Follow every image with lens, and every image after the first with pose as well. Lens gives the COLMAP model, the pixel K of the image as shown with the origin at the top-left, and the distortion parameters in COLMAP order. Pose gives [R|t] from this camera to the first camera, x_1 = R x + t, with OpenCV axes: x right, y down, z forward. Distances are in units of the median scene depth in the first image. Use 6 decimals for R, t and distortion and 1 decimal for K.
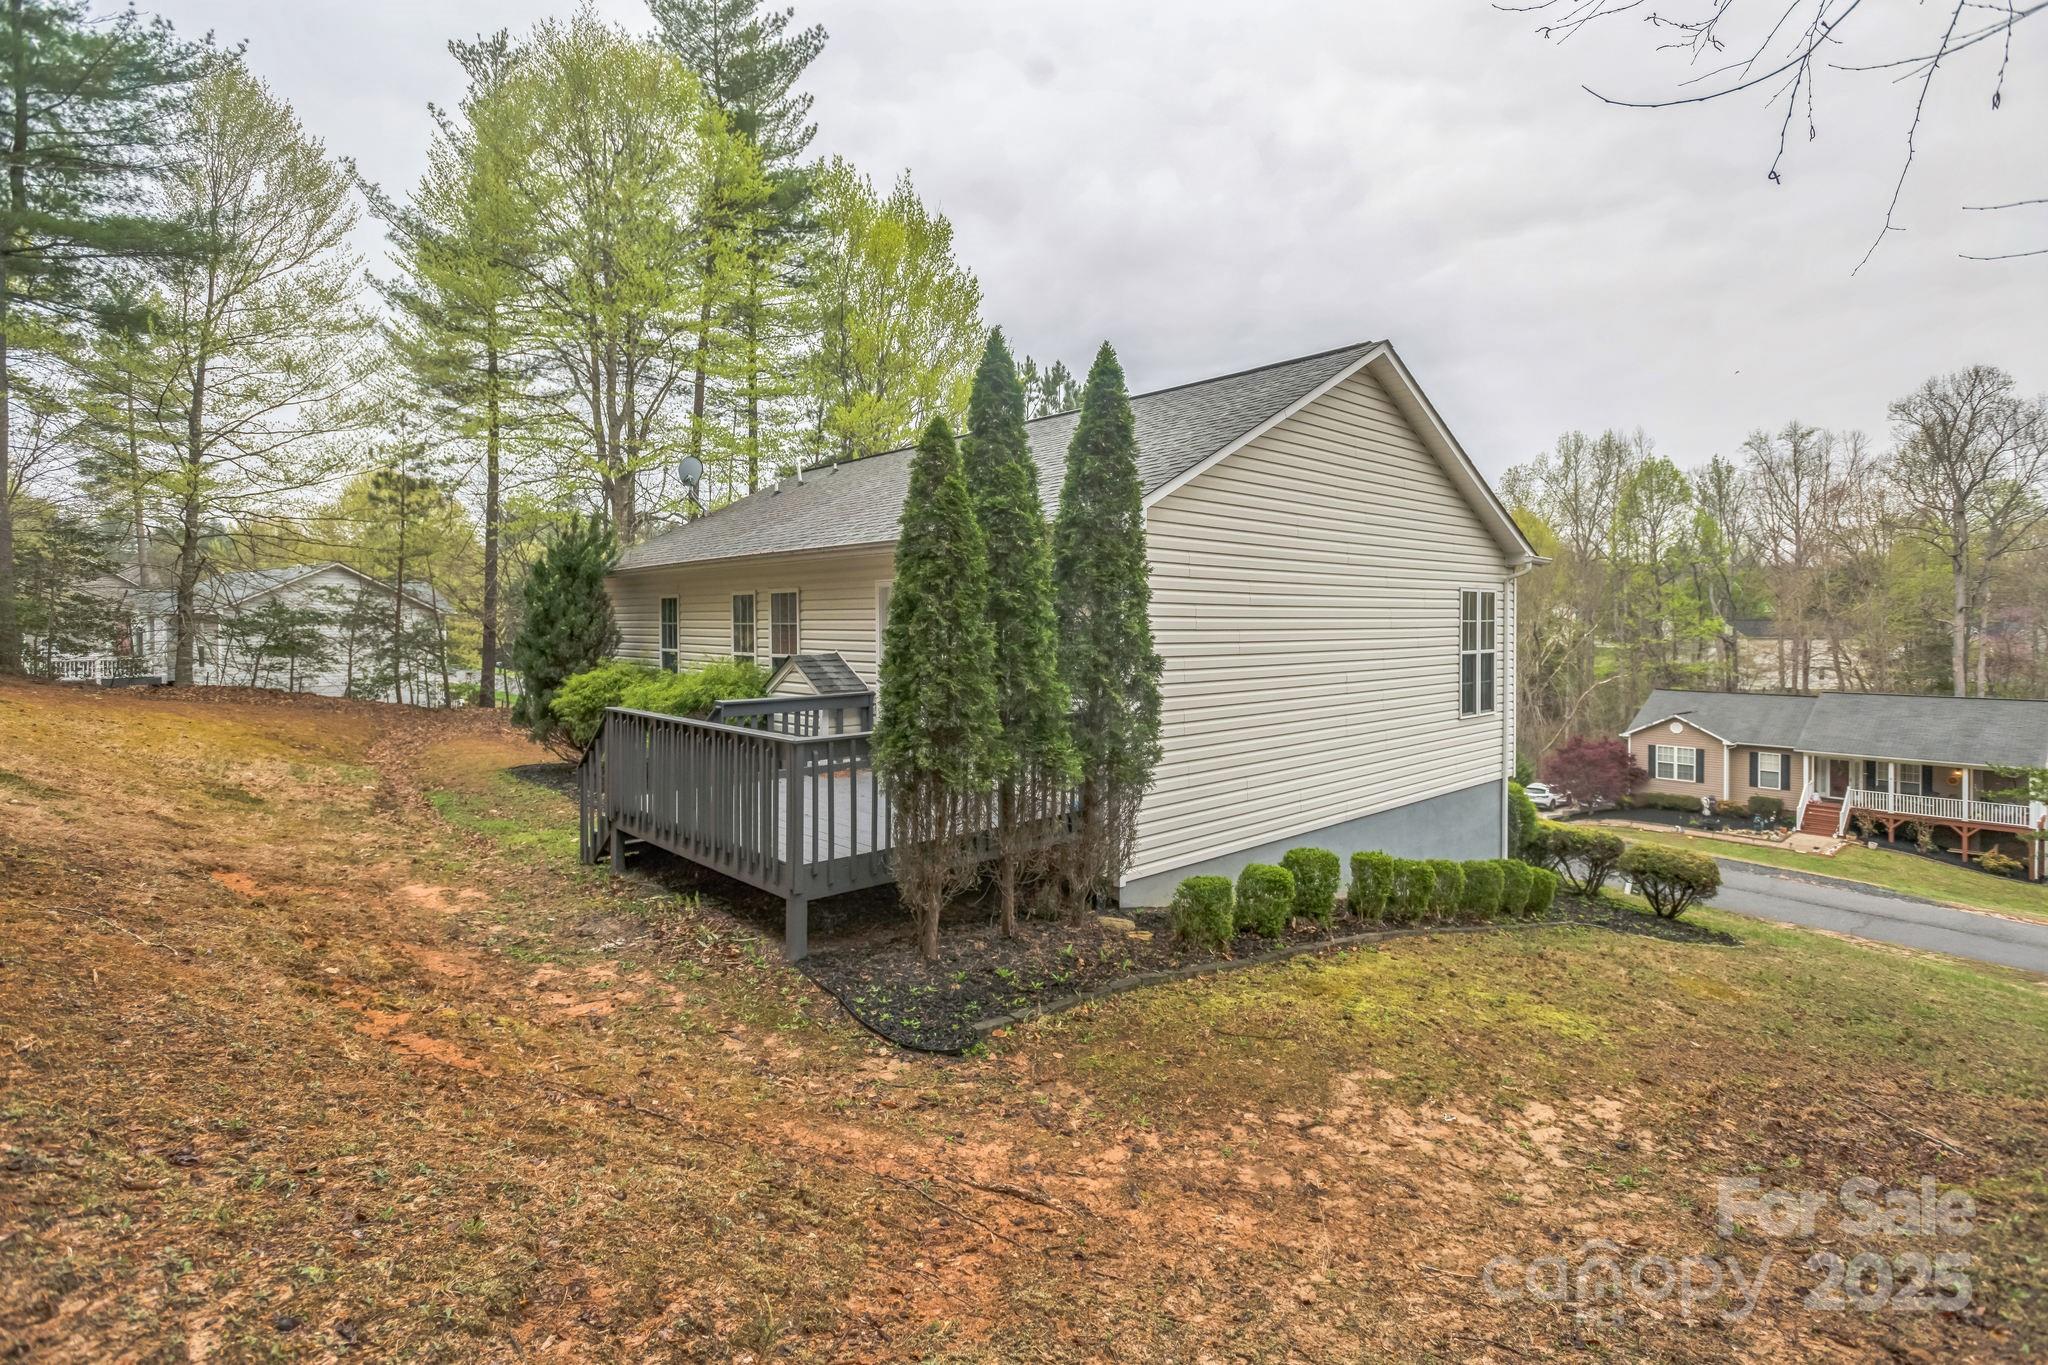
lens RADIAL K [[950.3, 0, 1024.0], [0, 950.3, 682.5], [0, 0, 1]] dist [-0.000769, -0.000185]
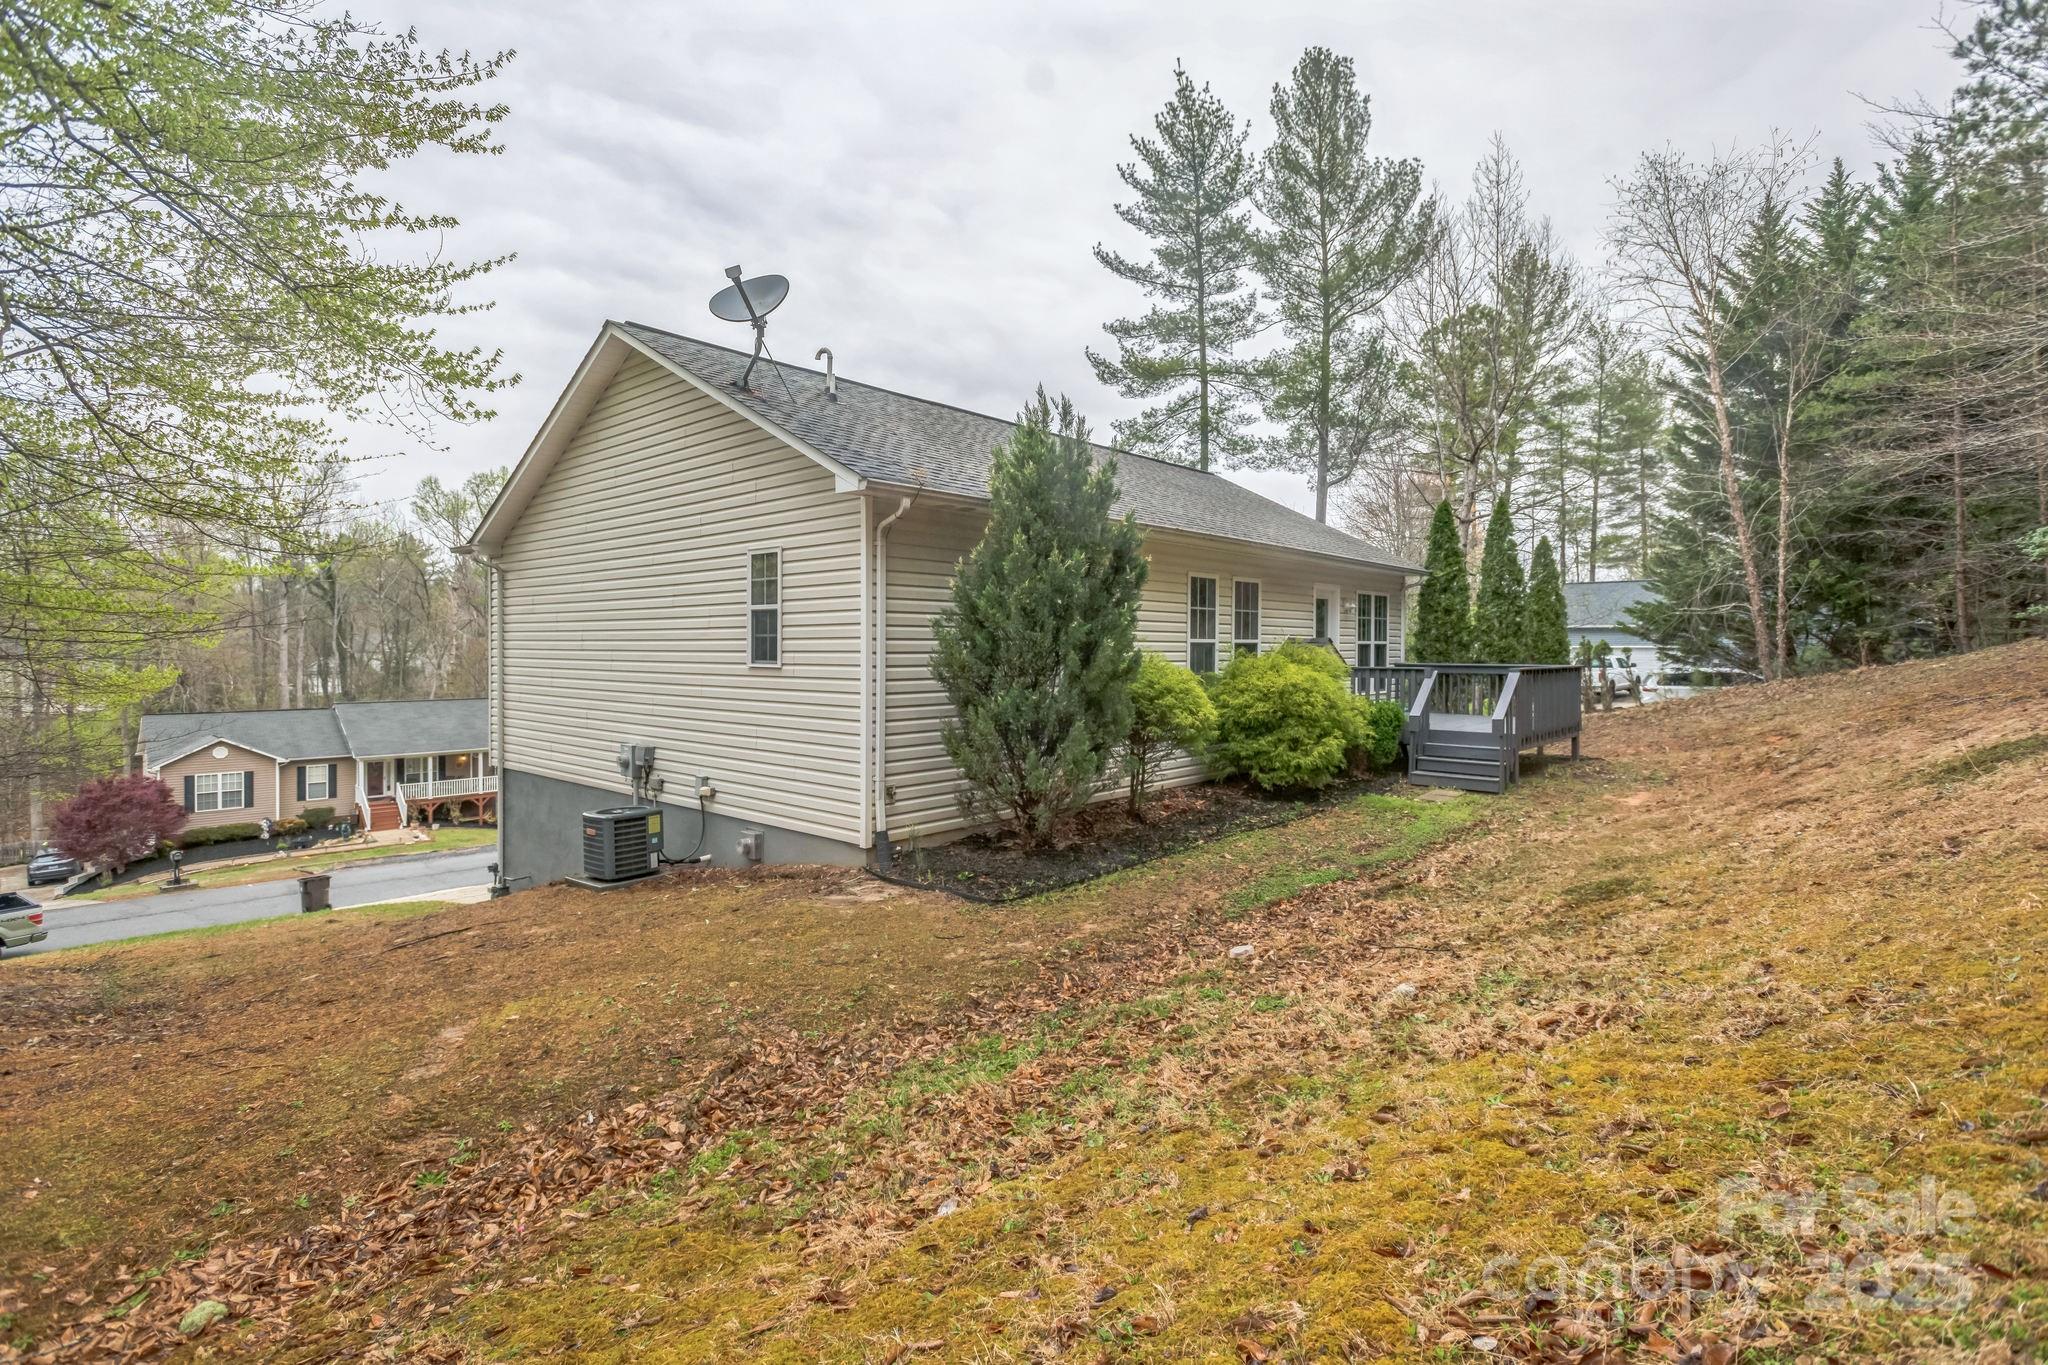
lens RADIAL K [[950.3, 0, 1024.0], [0, 950.3, 682.5], [0, 0, 1]] dist [-0.000769, -0.000185]
pose [[-0.120918, -0.031760, 0.992154, -0.346931], [0.057332, 0.997596, 0.038922, -0.011465], [-0.991006, 0.061588, -0.118806, 0.383503]]
